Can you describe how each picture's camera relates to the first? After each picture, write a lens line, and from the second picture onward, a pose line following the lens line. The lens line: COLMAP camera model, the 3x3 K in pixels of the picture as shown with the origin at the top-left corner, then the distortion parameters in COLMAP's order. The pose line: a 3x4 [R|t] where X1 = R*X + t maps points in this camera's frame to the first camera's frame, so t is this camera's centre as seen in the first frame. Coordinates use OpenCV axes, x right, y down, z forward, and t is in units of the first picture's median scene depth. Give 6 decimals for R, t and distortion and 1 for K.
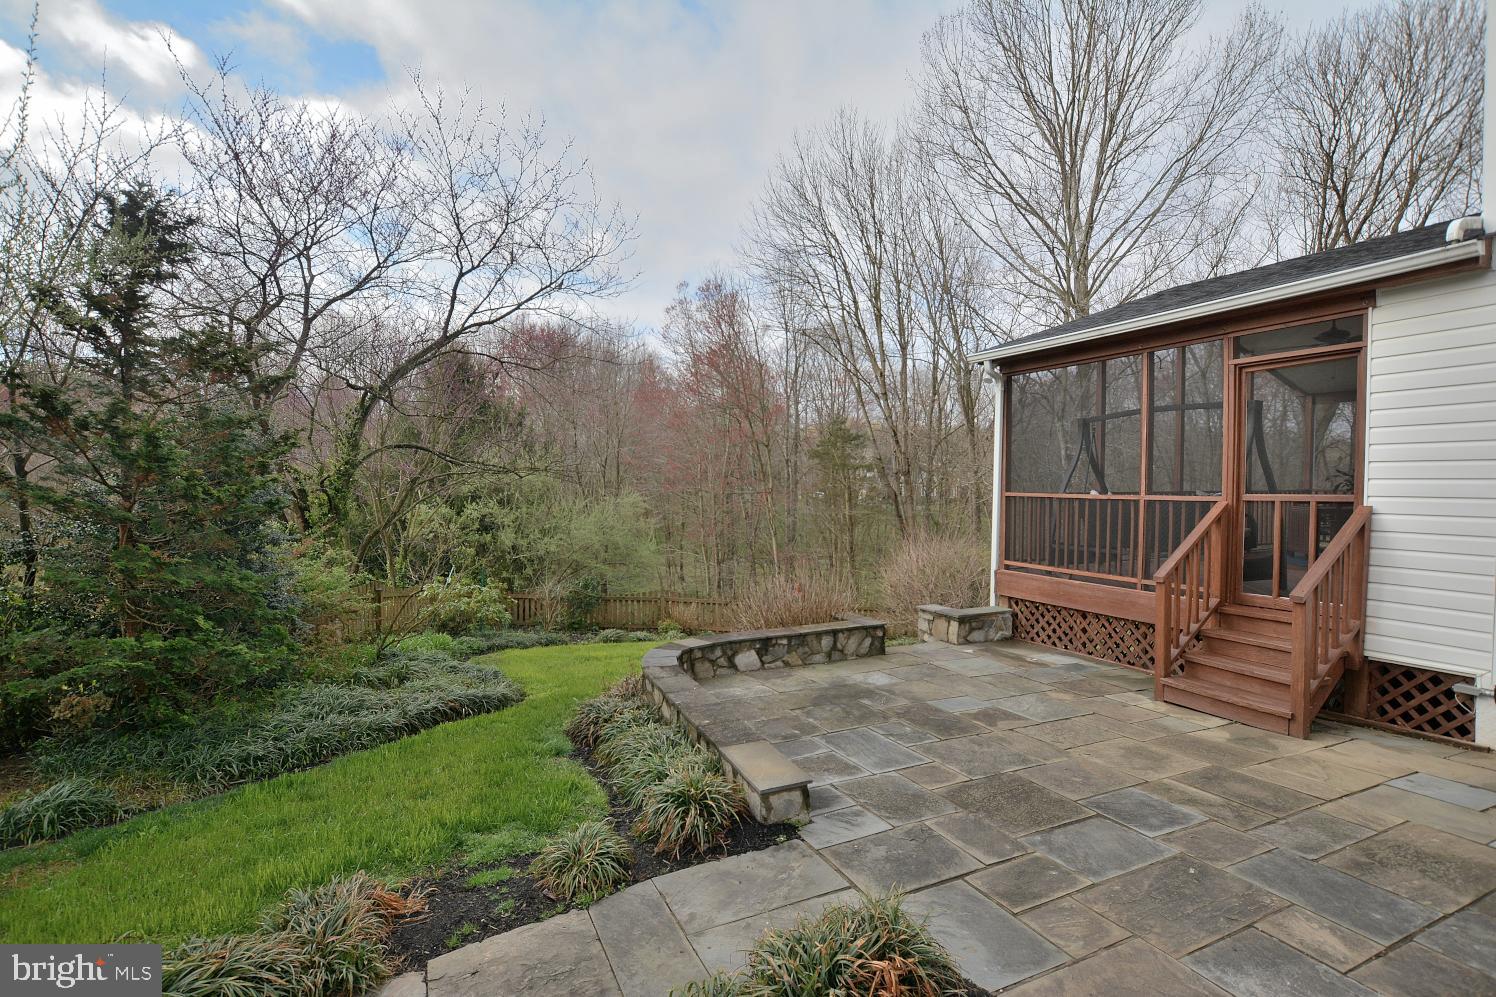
lens RADIAL K [[711.2, 0, 747.2], [0, 711.2, 498.0], [0, 0, 1]] dist [-0.021128, -0.000084]
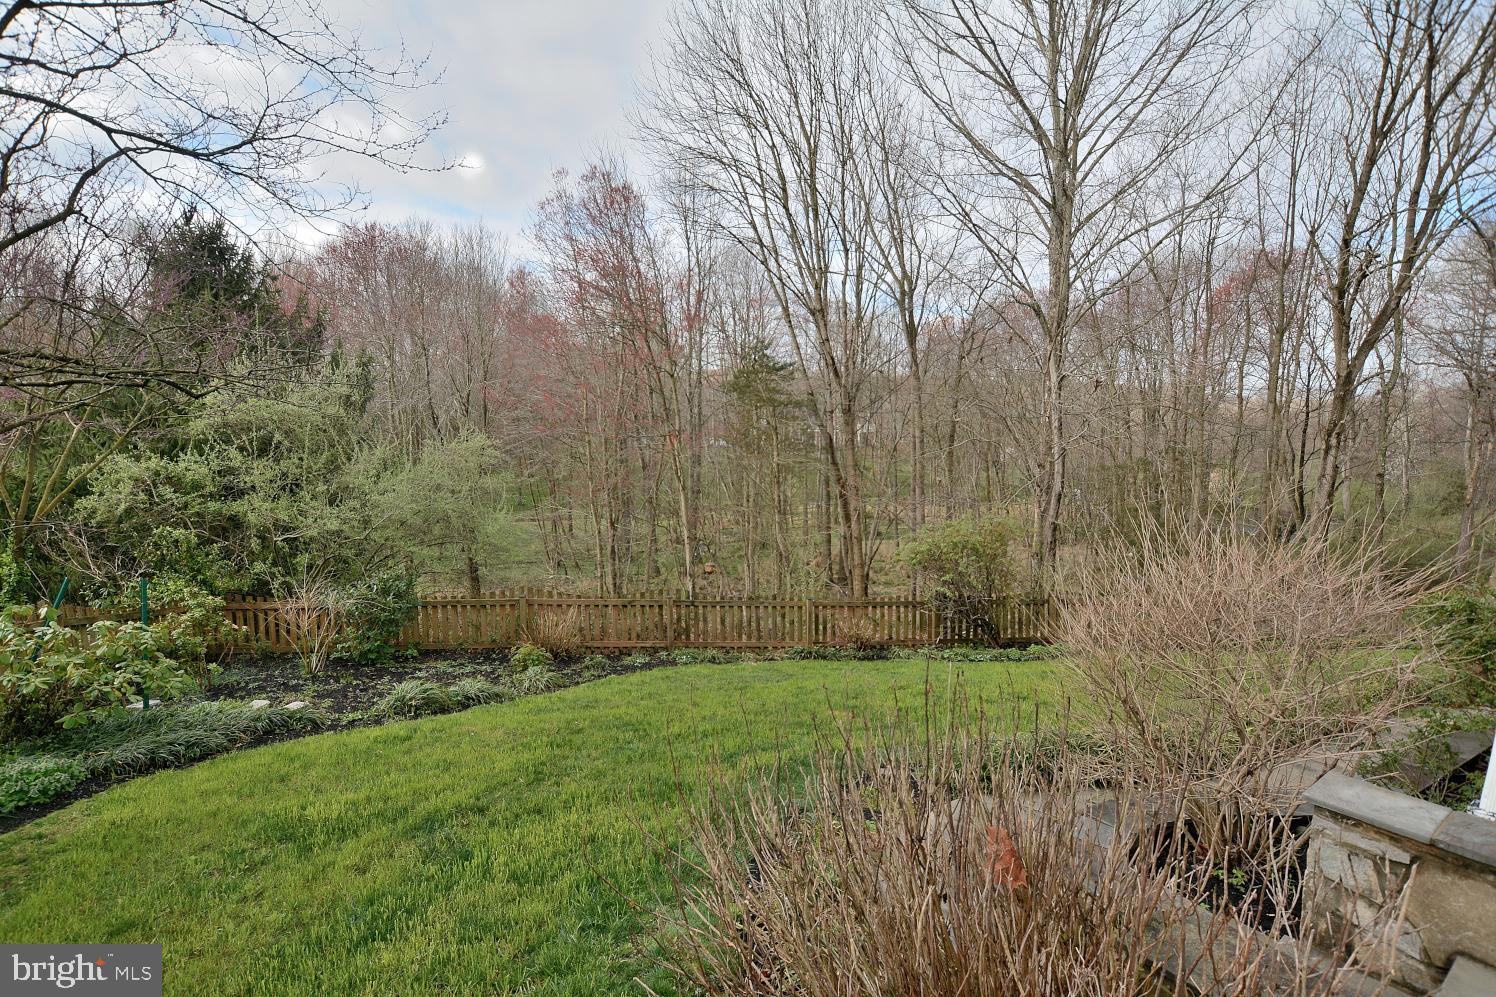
lens RADIAL K [[711.2, 0, 745.8], [0, 711.2, 497.6], [0, 0, 1]] dist [-0.021128, -0.000084]
pose [[0.989264, -0.013344, 0.145531, -0.008390], [0.002584, 0.997264, 0.073881, 0.002404], [-0.146118, -0.072712, 0.986591, 0.218559]]
